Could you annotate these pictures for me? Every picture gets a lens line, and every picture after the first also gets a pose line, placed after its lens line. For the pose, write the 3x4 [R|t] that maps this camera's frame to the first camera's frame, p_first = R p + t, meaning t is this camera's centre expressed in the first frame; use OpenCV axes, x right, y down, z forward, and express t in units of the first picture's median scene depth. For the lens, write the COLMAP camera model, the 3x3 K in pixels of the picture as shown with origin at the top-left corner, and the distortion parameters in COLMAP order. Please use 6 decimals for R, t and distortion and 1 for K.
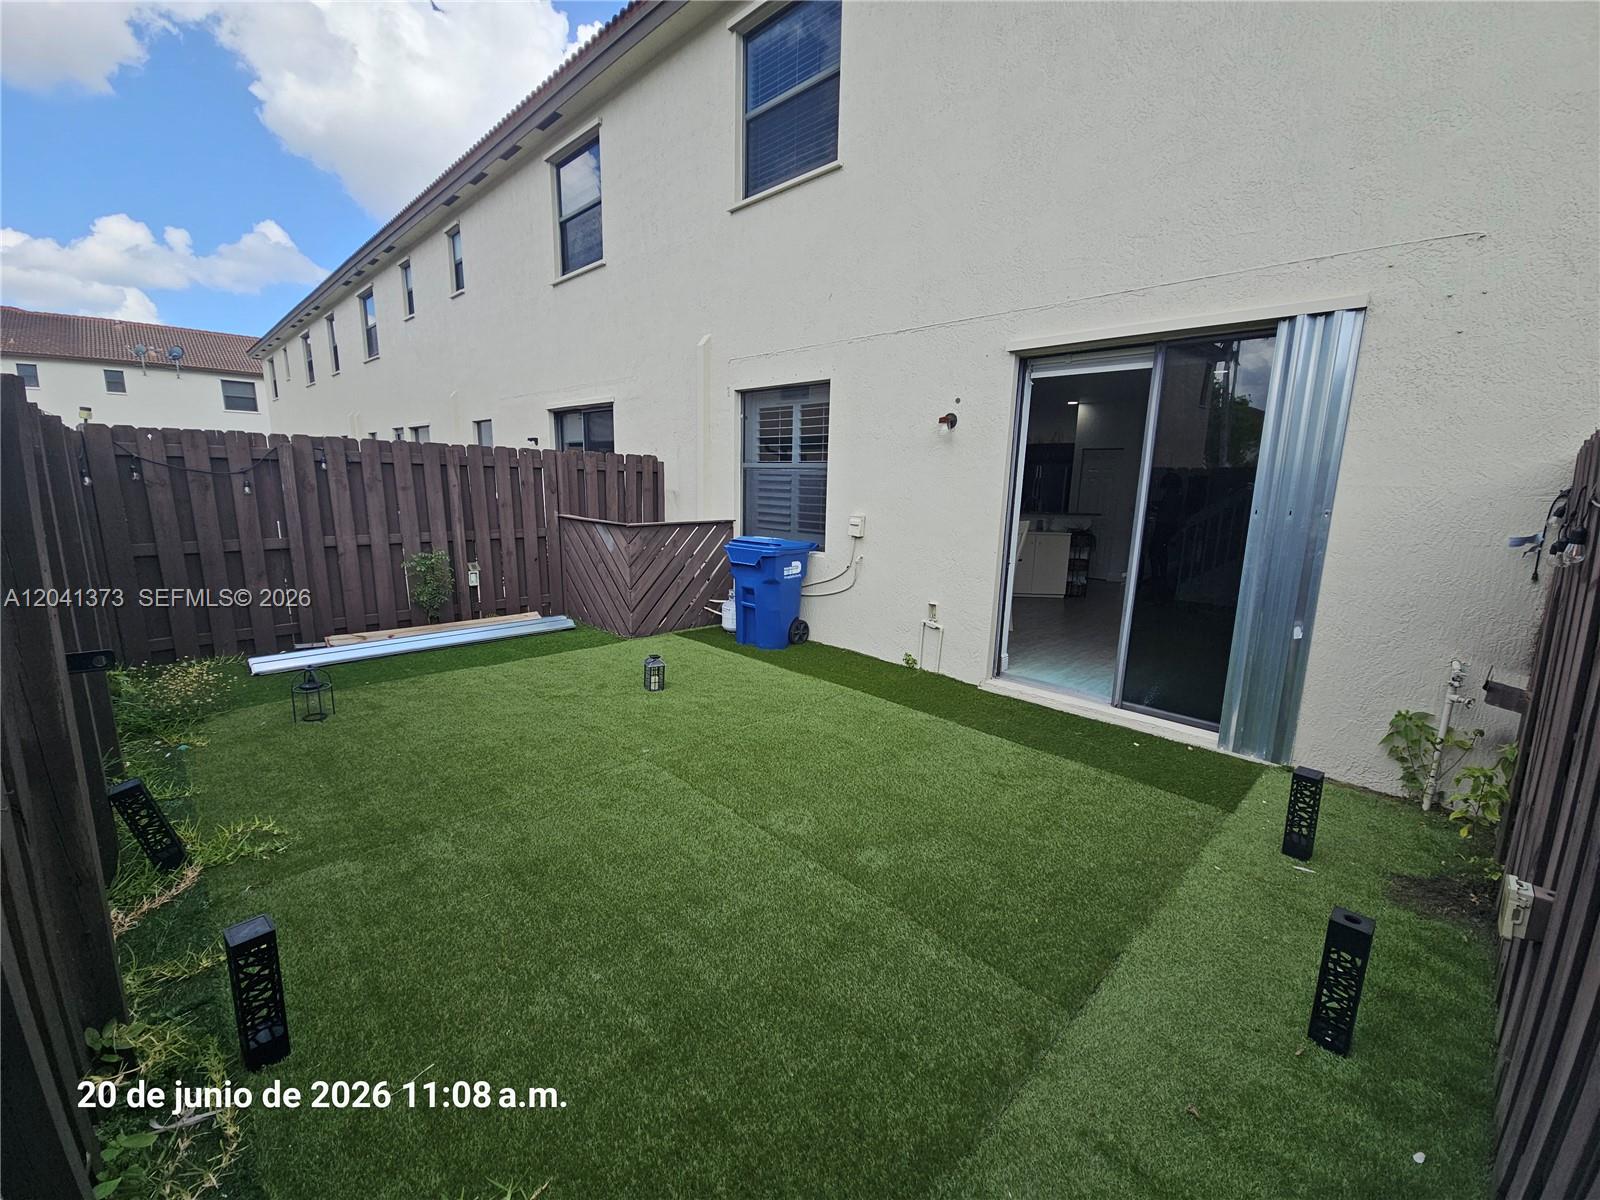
lens RADIAL K [[650.6, 0, 805.0], [0, 650.6, 597.7], [0, 0, 1]] dist [0.004224, -0.004314]
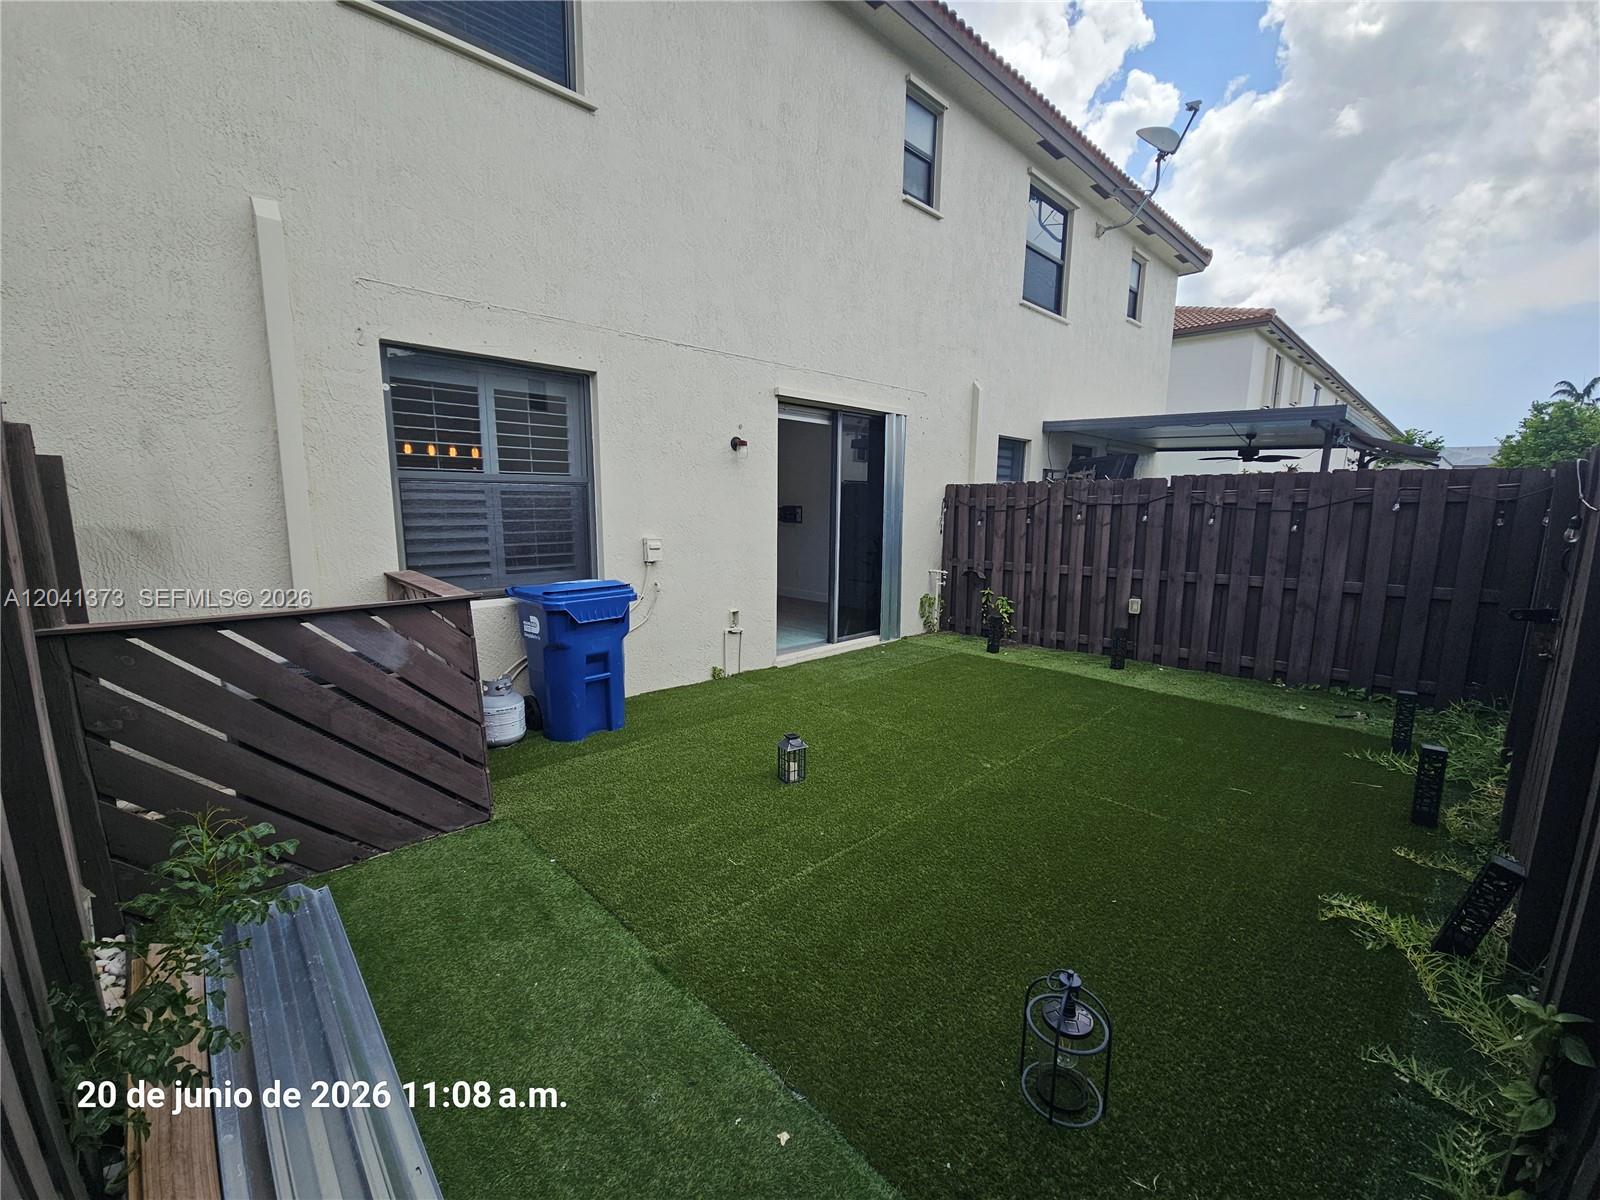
lens RADIAL K [[650.6, 0, 806.3], [0, 650.6, 603.6], [0, 0, 1]] dist [0.004224, -0.004314]
pose [[0.027935, -0.179437, 0.983373, -0.825508], [0.174255, 0.969568, 0.171968, -0.160524], [-0.984304, 0.166554, 0.058353, 0.784452]]
